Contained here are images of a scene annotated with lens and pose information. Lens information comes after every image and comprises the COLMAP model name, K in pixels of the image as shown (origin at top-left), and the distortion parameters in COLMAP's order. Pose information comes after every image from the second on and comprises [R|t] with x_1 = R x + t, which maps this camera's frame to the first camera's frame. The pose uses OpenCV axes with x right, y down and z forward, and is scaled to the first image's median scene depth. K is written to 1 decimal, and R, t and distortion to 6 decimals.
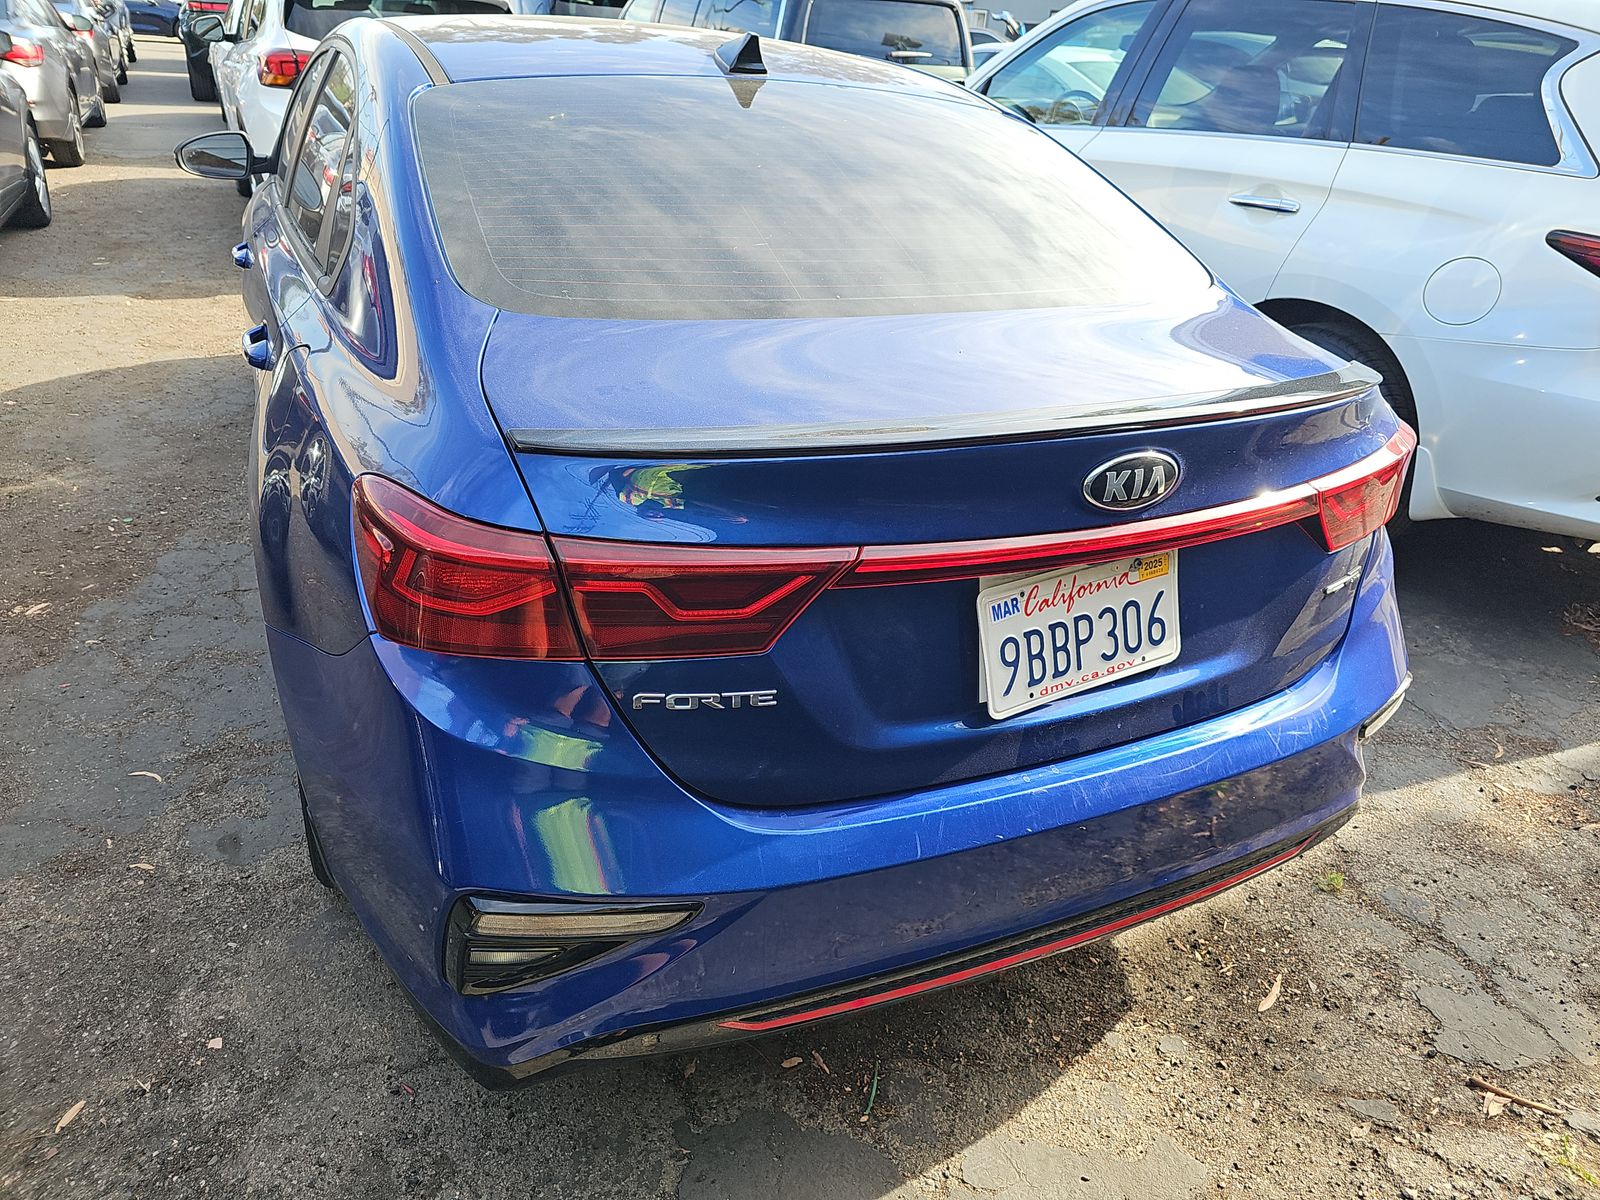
lens RADIAL K [[1073.2, 0, 802.9], [0, 1073.2, 564.1], [0, 0, 1]] dist [0.047863, -0.042611]
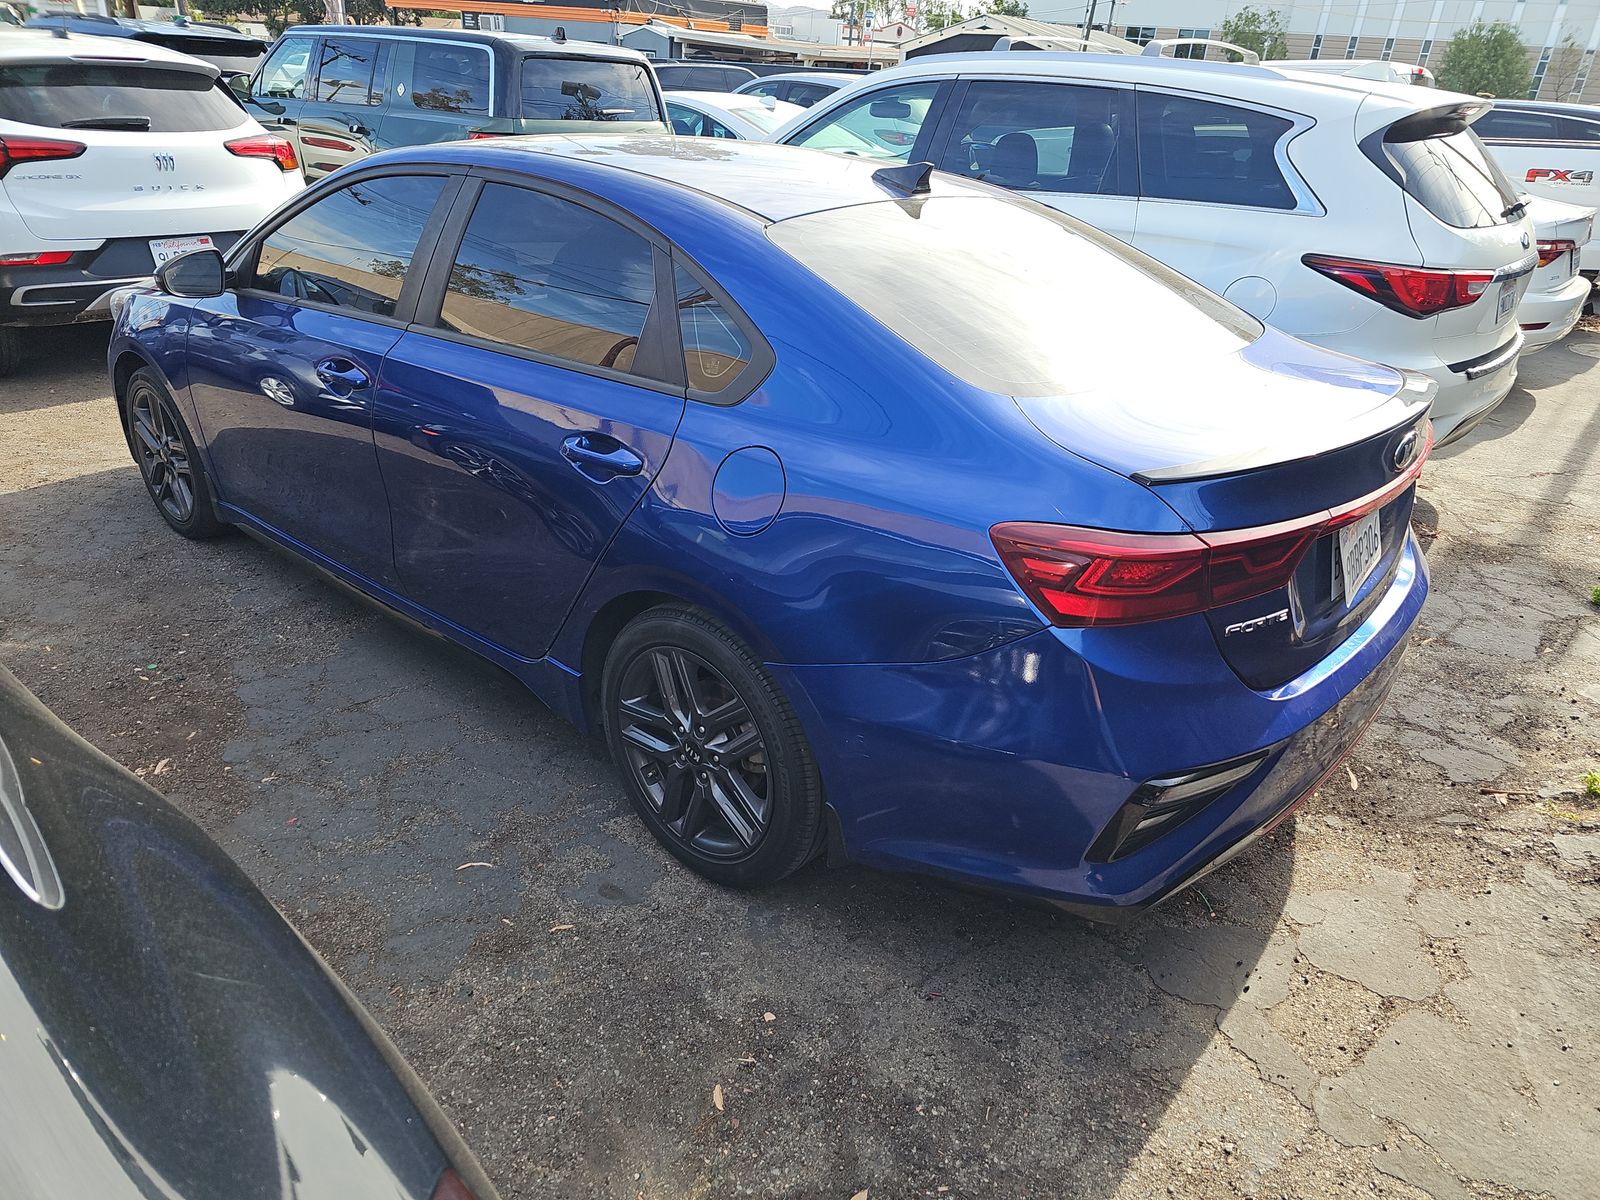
lens RADIAL K [[1073.2, 0, 804.9], [0, 1073.2, 590.9], [0, 0, 1]] dist [0.047863, -0.042611]
pose [[0.915406, -0.187580, 0.356154, -0.782636], [0.186374, 0.981742, 0.038039, -0.064772], [-0.356787, 0.031556, 0.933653, -0.155460]]
